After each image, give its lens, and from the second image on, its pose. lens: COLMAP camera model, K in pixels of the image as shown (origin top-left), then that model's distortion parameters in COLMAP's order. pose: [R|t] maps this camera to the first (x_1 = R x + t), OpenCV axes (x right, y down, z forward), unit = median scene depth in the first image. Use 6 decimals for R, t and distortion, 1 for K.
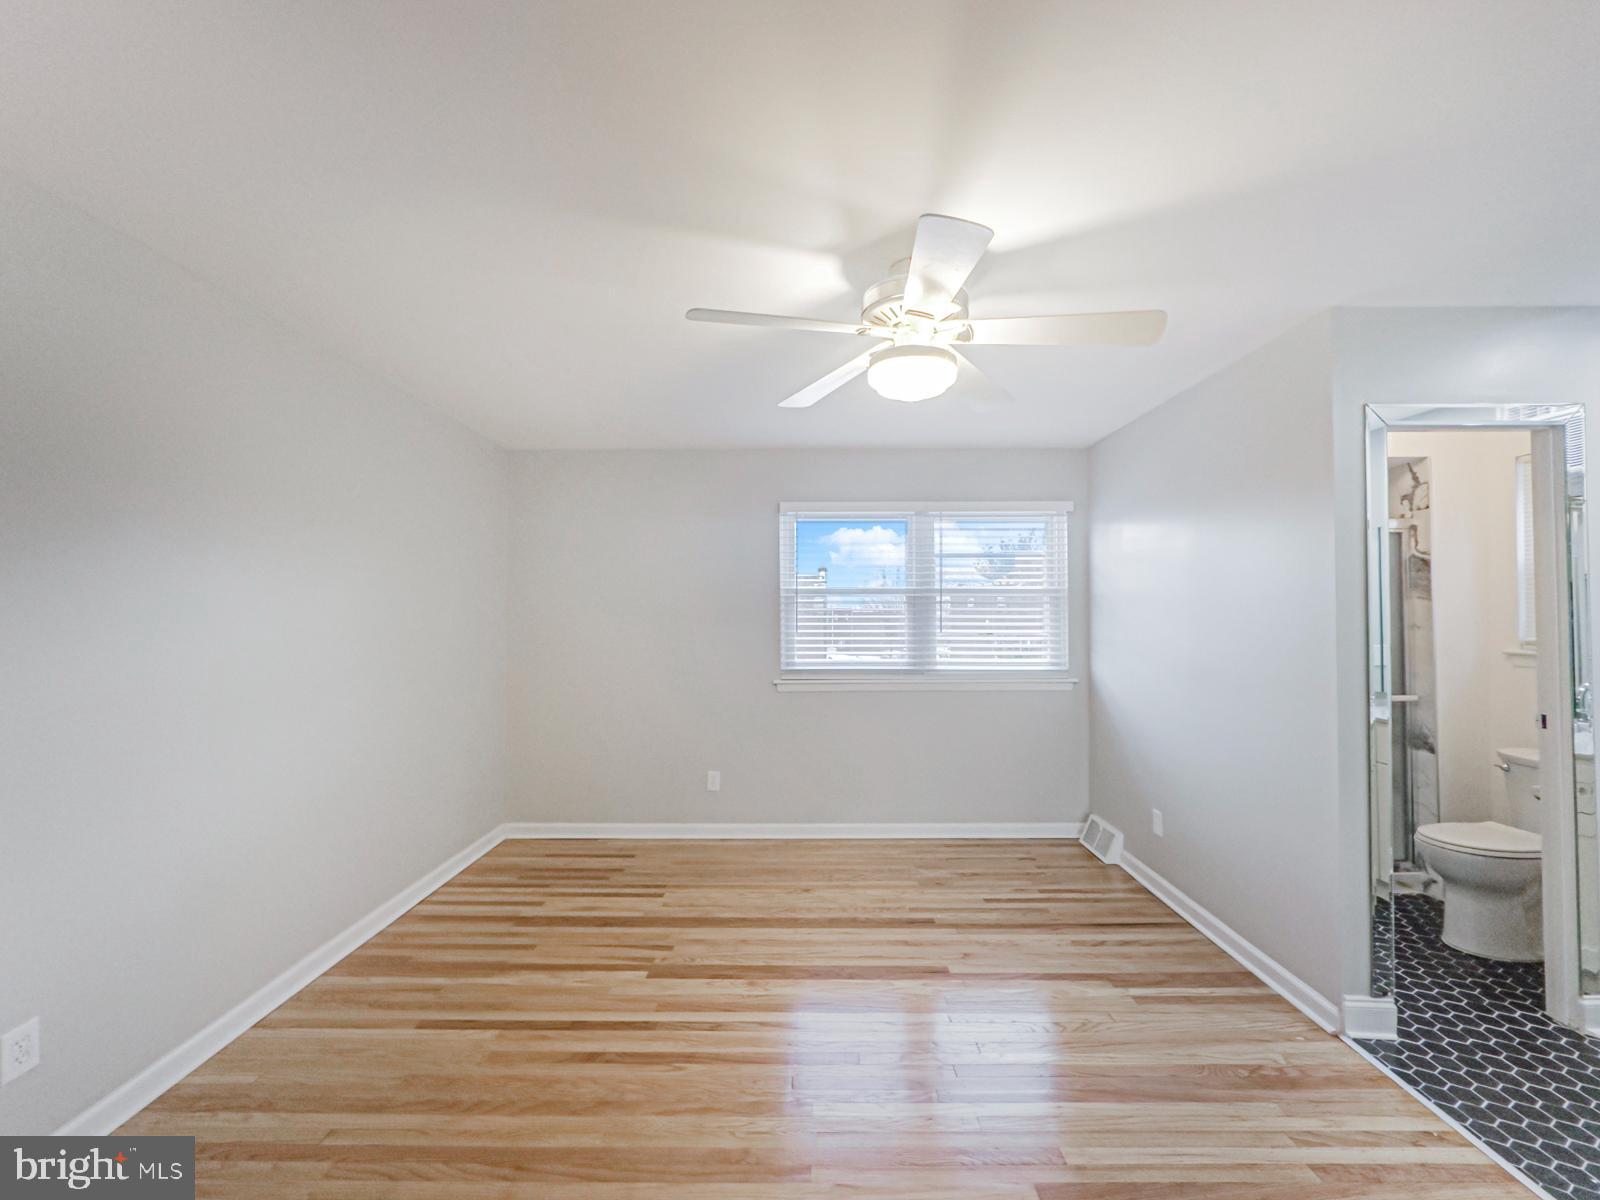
lens RADIAL K [[643.0, 0, 797.5], [0, 643.0, 603.3], [0, 0, 1]] dist [0.000785, 0.000603]
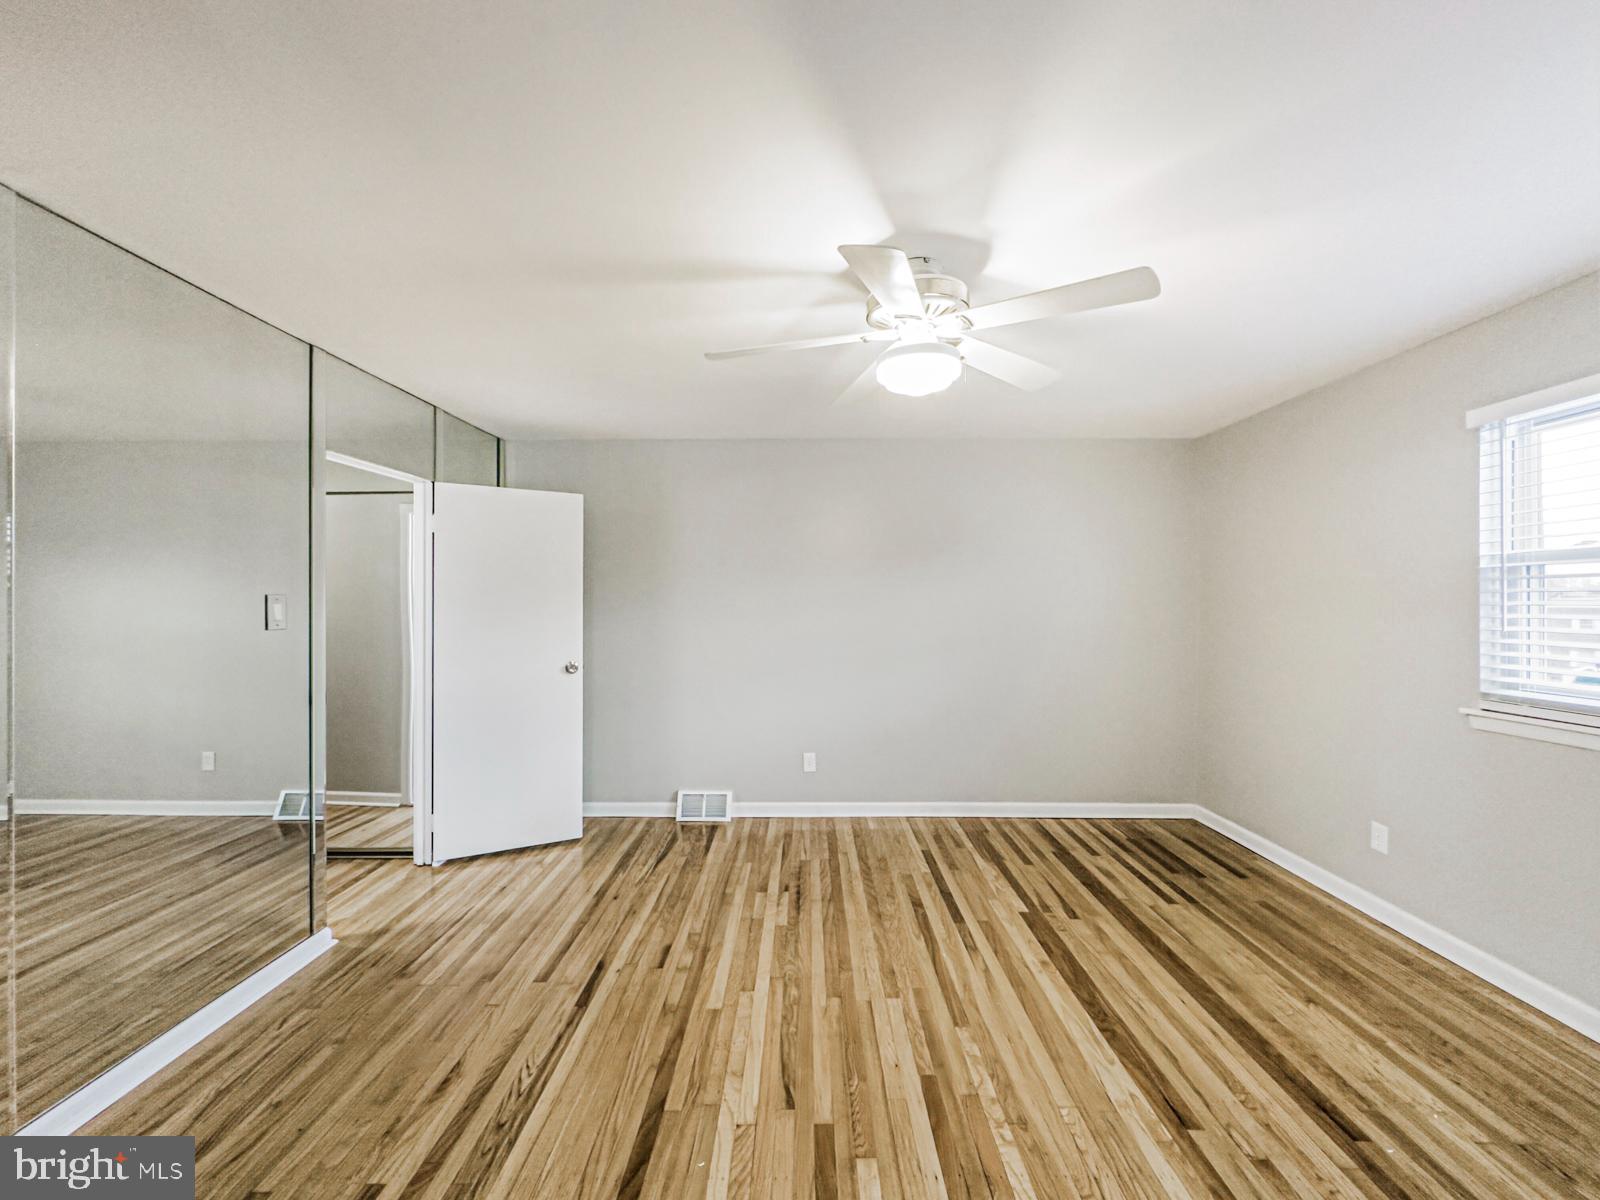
lens RADIAL K [[643.0, 0, 797.5], [0, 643.0, 603.3], [0, 0, 1]] dist [0.000785, 0.000603]
pose [[-0.003557, 0.001803, -0.999992, 0.916823], [0.015554, 0.999877, 0.001748, 0.018086], [0.999873, -0.015548, -0.003585, 0.608644]]
